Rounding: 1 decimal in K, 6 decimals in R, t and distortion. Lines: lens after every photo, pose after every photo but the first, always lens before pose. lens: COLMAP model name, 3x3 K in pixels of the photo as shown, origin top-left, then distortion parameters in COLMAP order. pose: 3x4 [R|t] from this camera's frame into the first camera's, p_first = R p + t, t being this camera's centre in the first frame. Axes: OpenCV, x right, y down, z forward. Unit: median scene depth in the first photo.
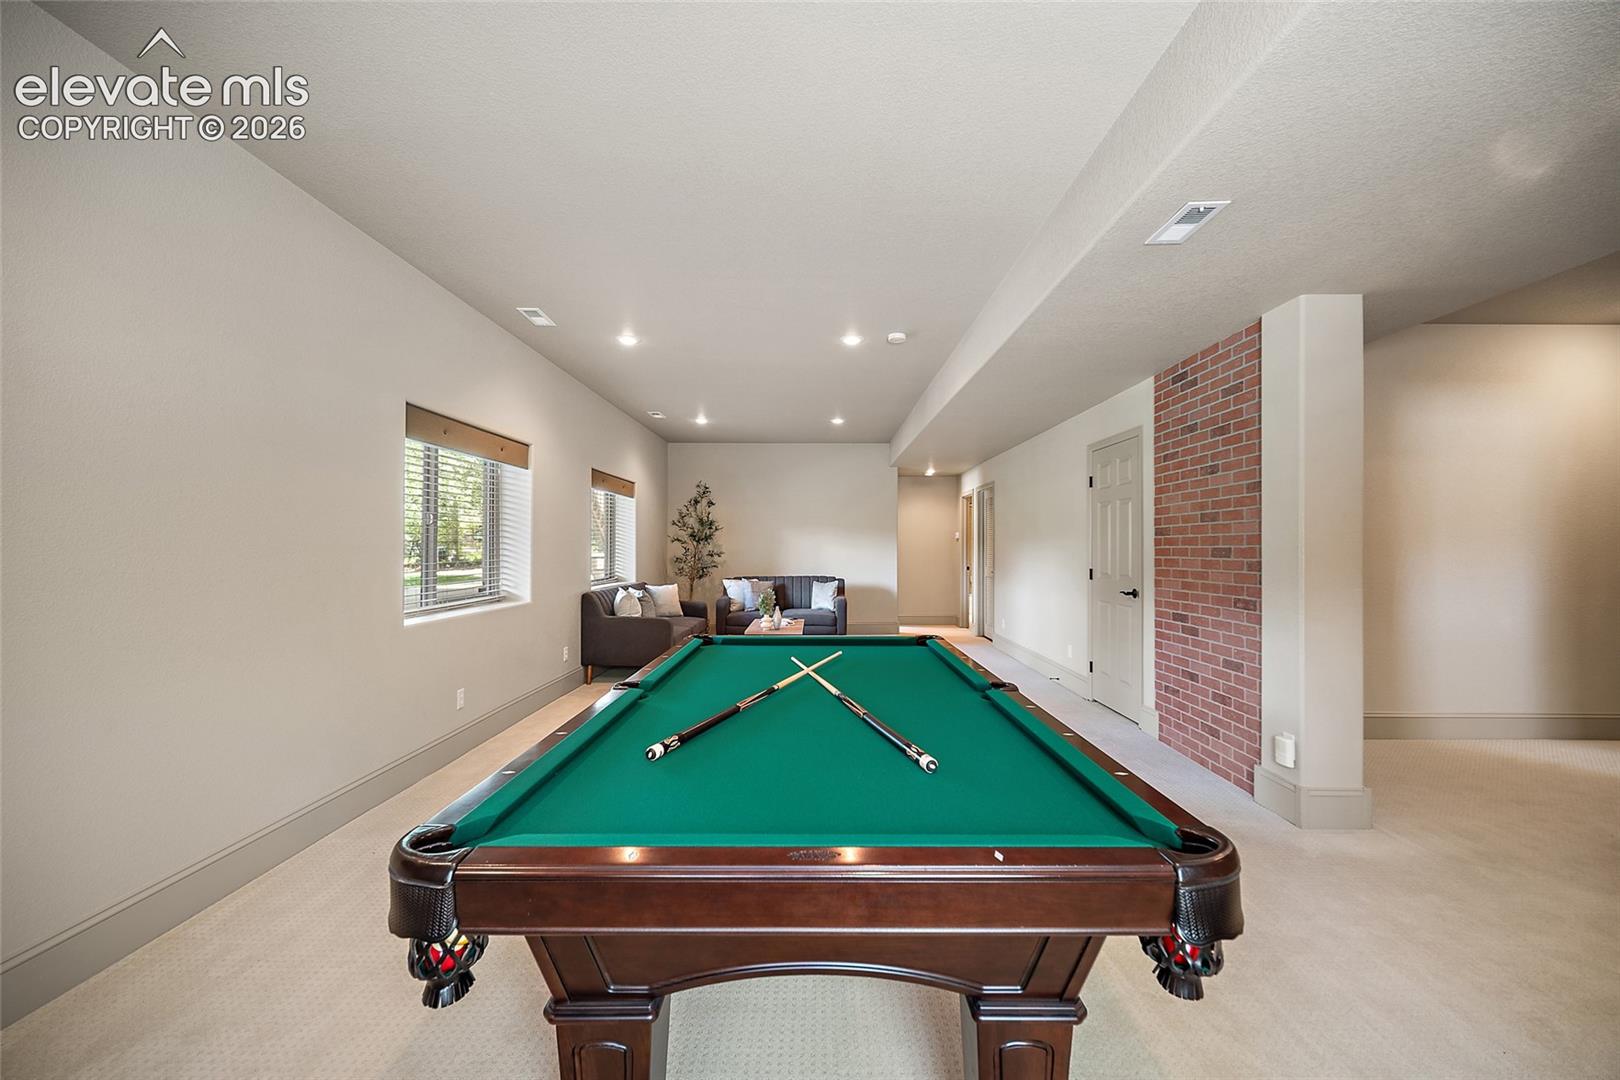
lens RADIAL K [[636.7, 0, 821.4], [0, 636.7, 544.2], [0, 0, 1]] dist [0.001898, -0.000200]
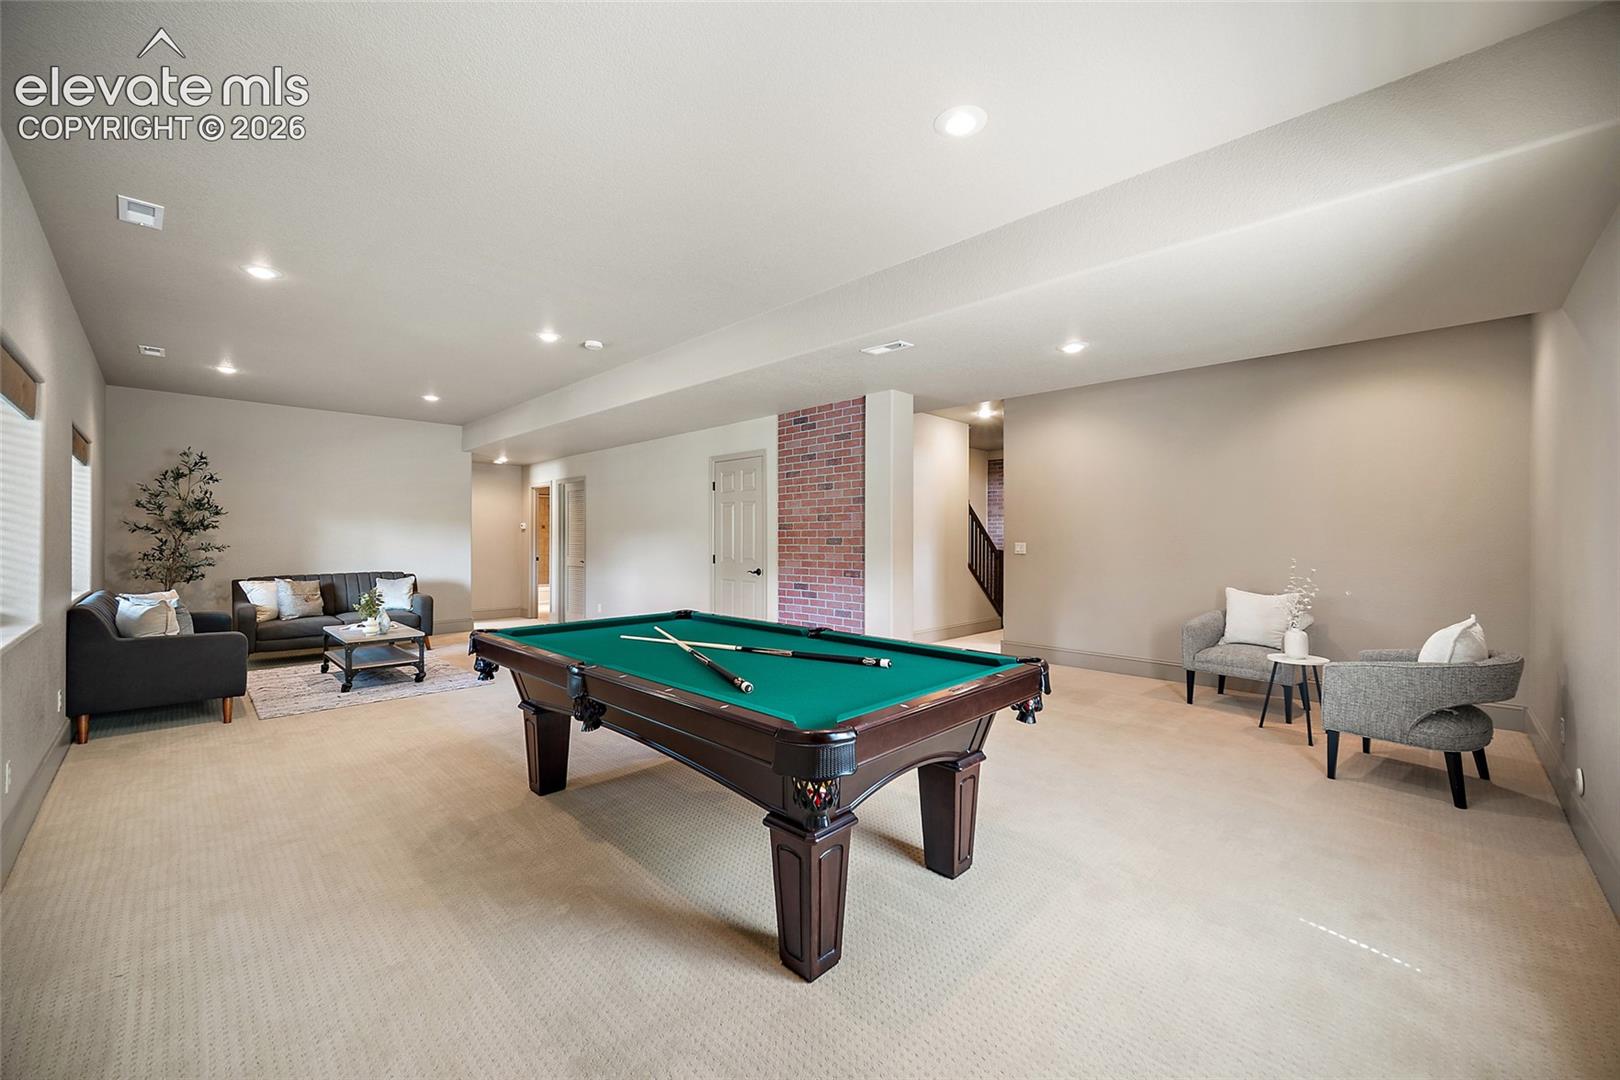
lens RADIAL K [[636.7, 0, 811.1], [0, 636.7, 536.9], [0, 0, 1]] dist [0.001898, -0.000200]
pose [[0.697058, -0.000774, 0.717015, -0.423717], [-0.001883, 0.999994, 0.002911, -0.001616], [-0.717013, -0.003379, 0.697052, -0.022983]]
